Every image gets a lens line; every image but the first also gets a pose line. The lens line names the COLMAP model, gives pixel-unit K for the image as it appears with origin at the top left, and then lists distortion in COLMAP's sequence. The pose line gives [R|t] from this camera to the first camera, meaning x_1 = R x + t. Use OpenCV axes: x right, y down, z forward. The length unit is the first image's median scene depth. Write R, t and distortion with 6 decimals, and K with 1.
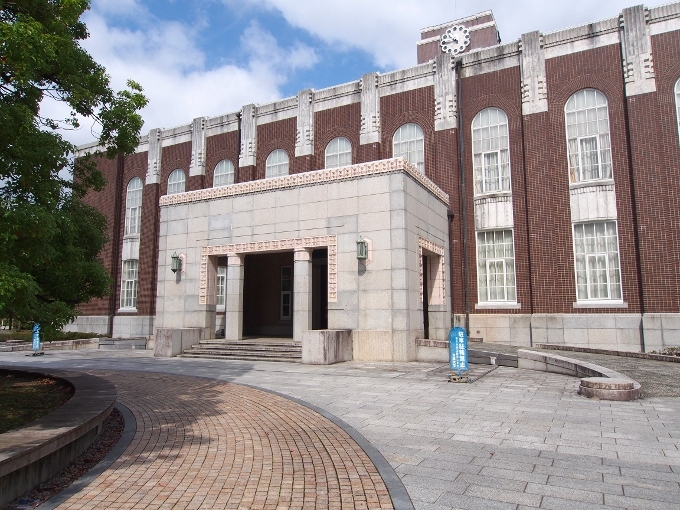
lens RADIAL K [[480.3, 0, 340.9], [0, 480.3, 256.0], [0, 0, 1]] dist [-0.004727, -0.009477]
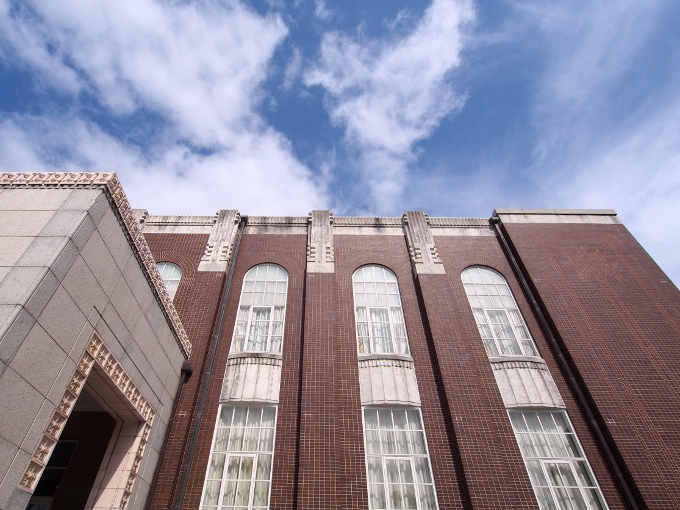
lens RADIAL K [[372.1, 0, 310.5], [0, 372.1, 299.9], [0, 0, 1]] dist [0.000878, 0.000573]
pose [[0.888801, 0.317756, 0.330248, 0.191511], [-0.080905, 0.818076, -0.569391, 0.106322], [-0.451096, 0.479356, 0.752815, 0.544504]]
